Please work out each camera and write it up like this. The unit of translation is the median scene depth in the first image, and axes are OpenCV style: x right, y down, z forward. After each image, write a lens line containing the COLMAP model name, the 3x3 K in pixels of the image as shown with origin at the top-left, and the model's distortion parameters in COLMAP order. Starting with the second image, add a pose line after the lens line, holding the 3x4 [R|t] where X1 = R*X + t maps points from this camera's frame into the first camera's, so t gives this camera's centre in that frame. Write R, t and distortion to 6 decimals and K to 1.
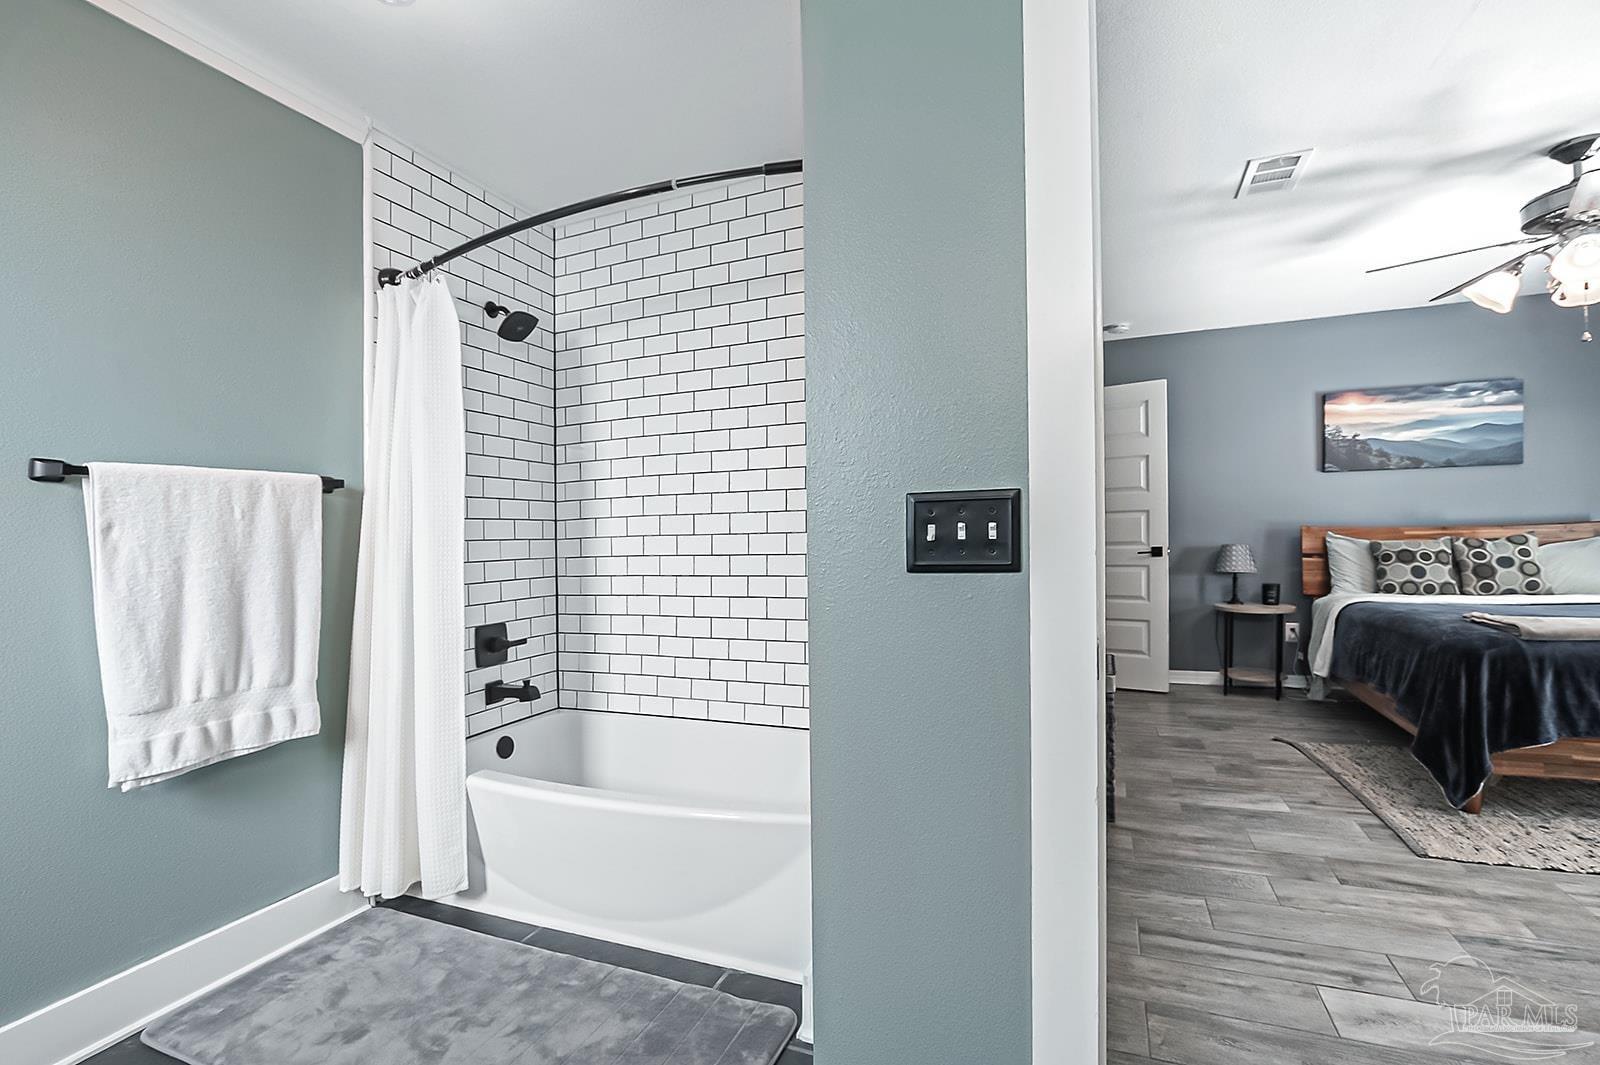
lens RADIAL K [[728.6, 0, 801.6], [0, 728.6, 546.4], [0, 0, 1]] dist [-0.030288, 0.010612]
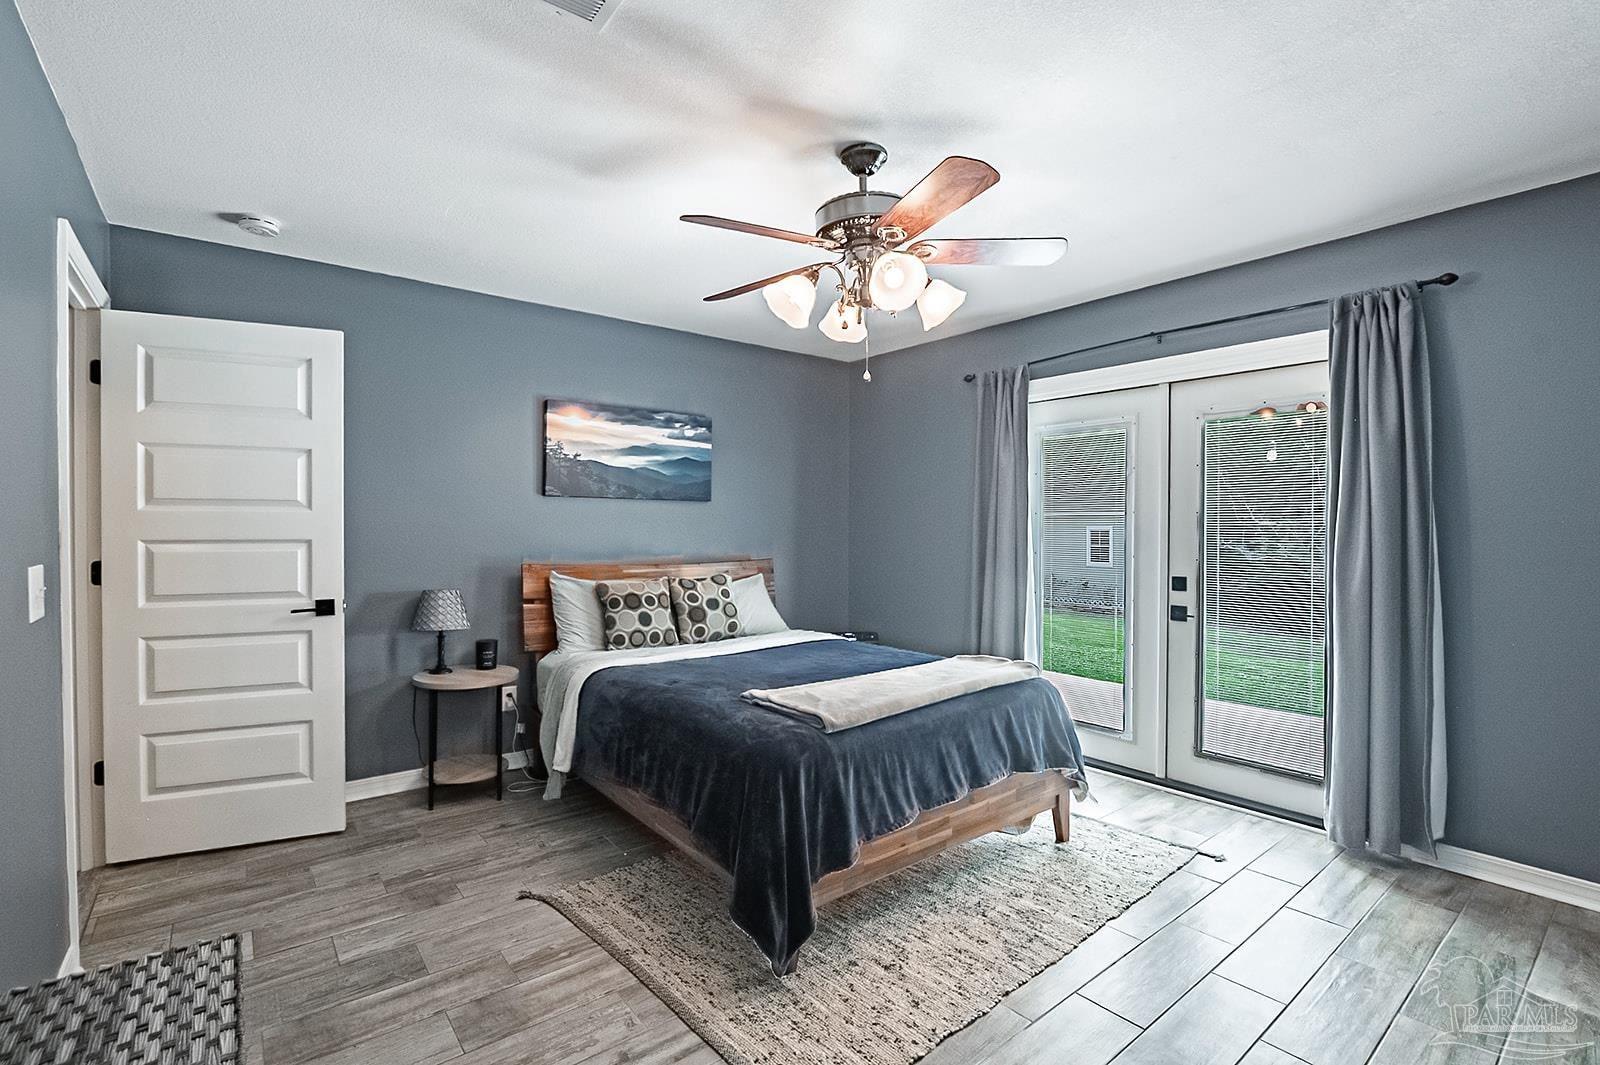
lens RADIAL K [[728.6, 0, 801.6], [0, 728.6, 546.4], [0, 0, 1]] dist [-0.030288, 0.010612]
pose [[0.488183, 0.003987, 0.872732, 0.175220], [-0.002433, 0.999992, -0.003207, -0.050525], [-0.872738, -0.000558, 0.488189, 0.394827]]
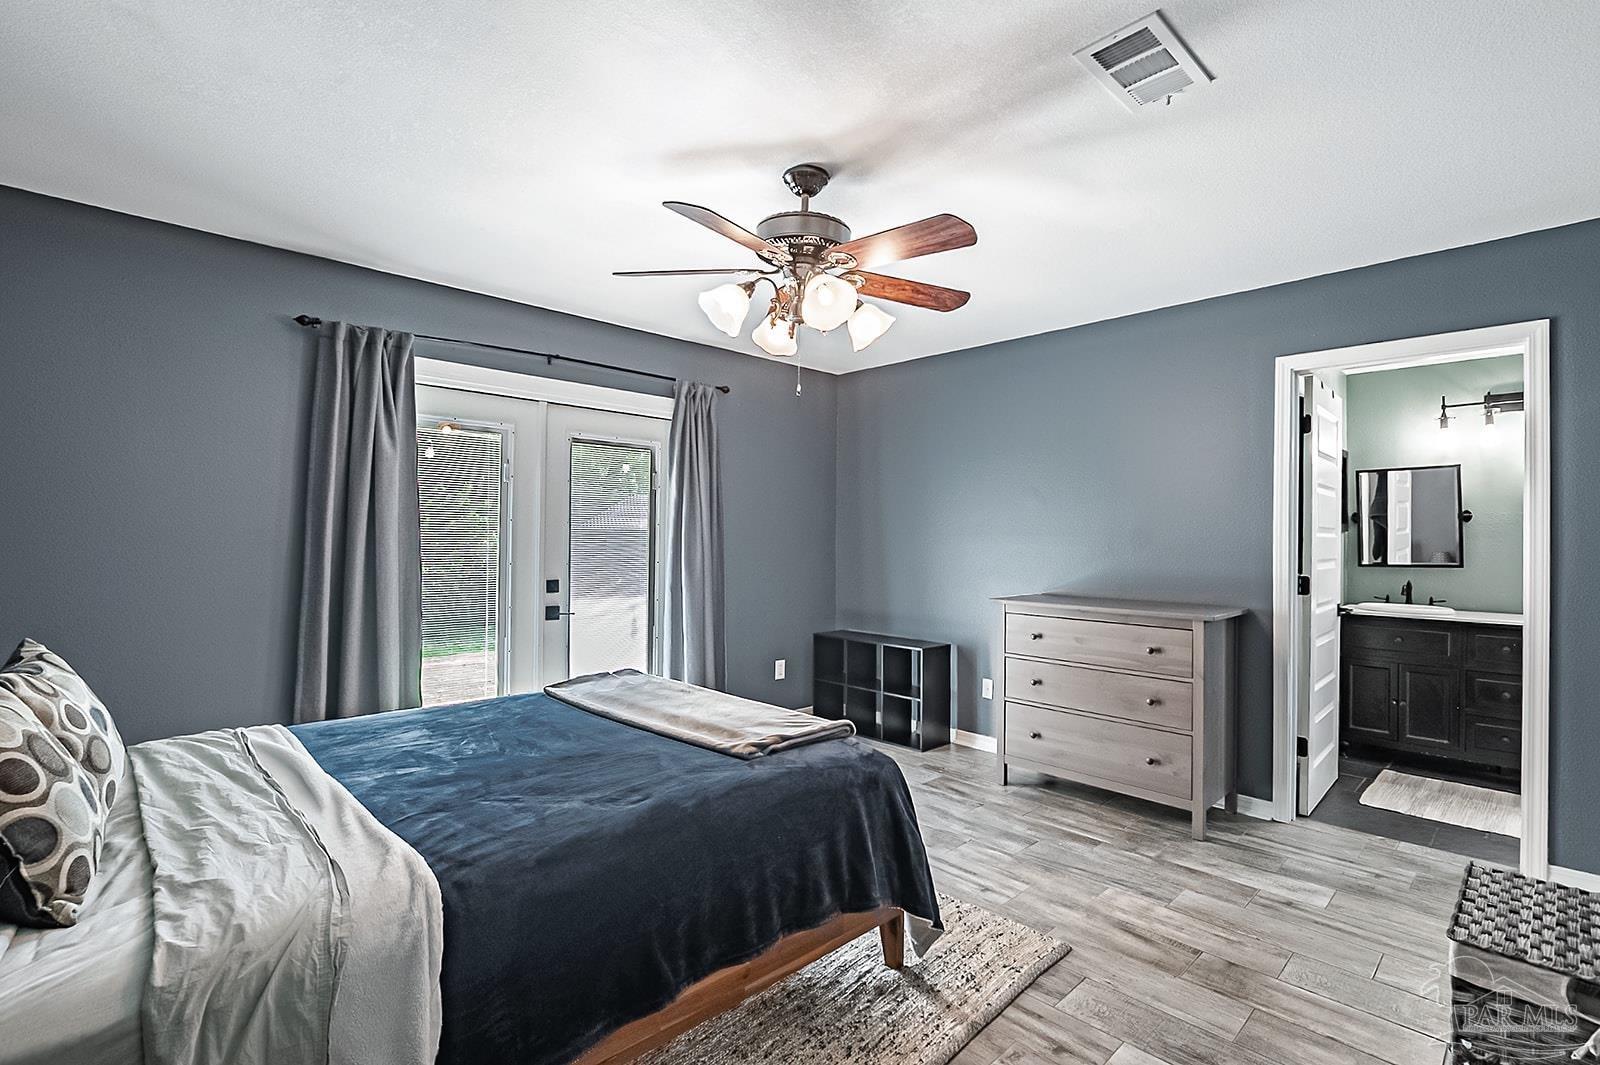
lens RADIAL K [[728.6, 0, 801.6], [0, 728.6, 546.4], [0, 0, 1]] dist [-0.030288, 0.010612]
pose [[-0.913065, 0.010305, 0.407683, 0.452842], [0.017538, 0.999748, 0.014007, -0.069204], [-0.407436, 0.019939, -0.913016, 1.144802]]
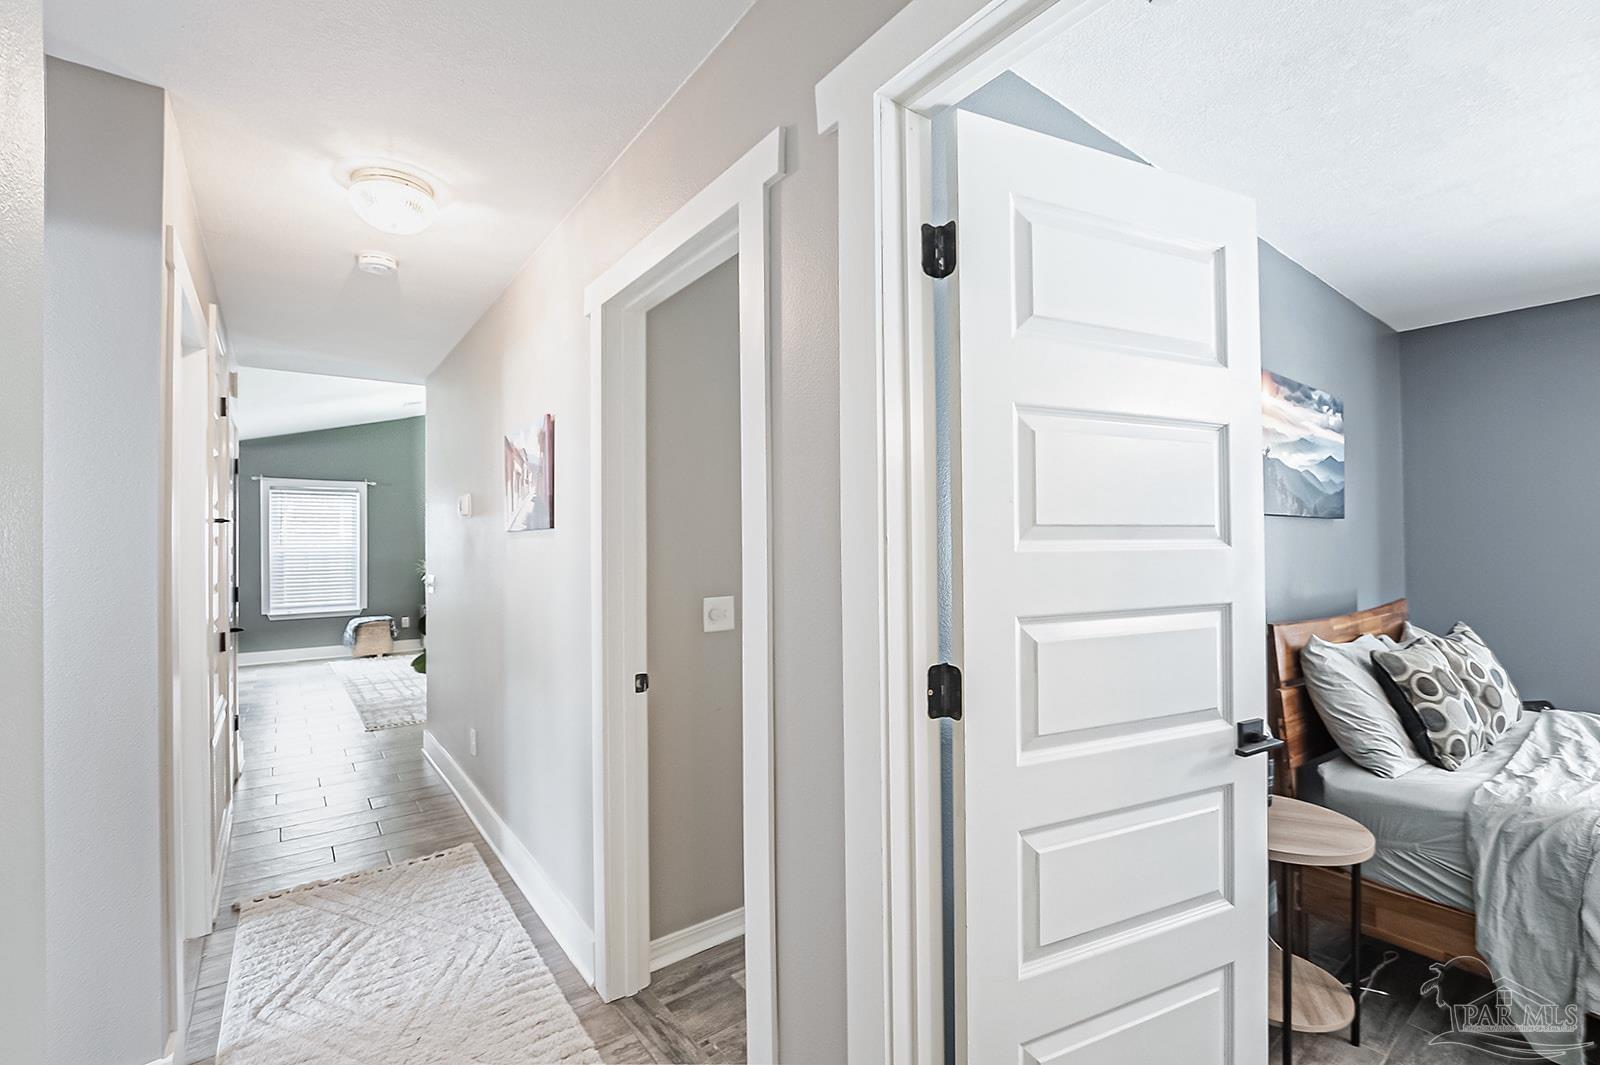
lens RADIAL K [[693.4, 0, 800.0], [0, 693.4, 532.5], [0, 0, 1]] dist [0.002341, 0.000571]
pose [[0.508066, 0.034466, 0.860629, 0.150754], [0.010159, 0.998890, -0.046000, -0.079022], [-0.861259, 0.032114, 0.507151, 1.157145]]
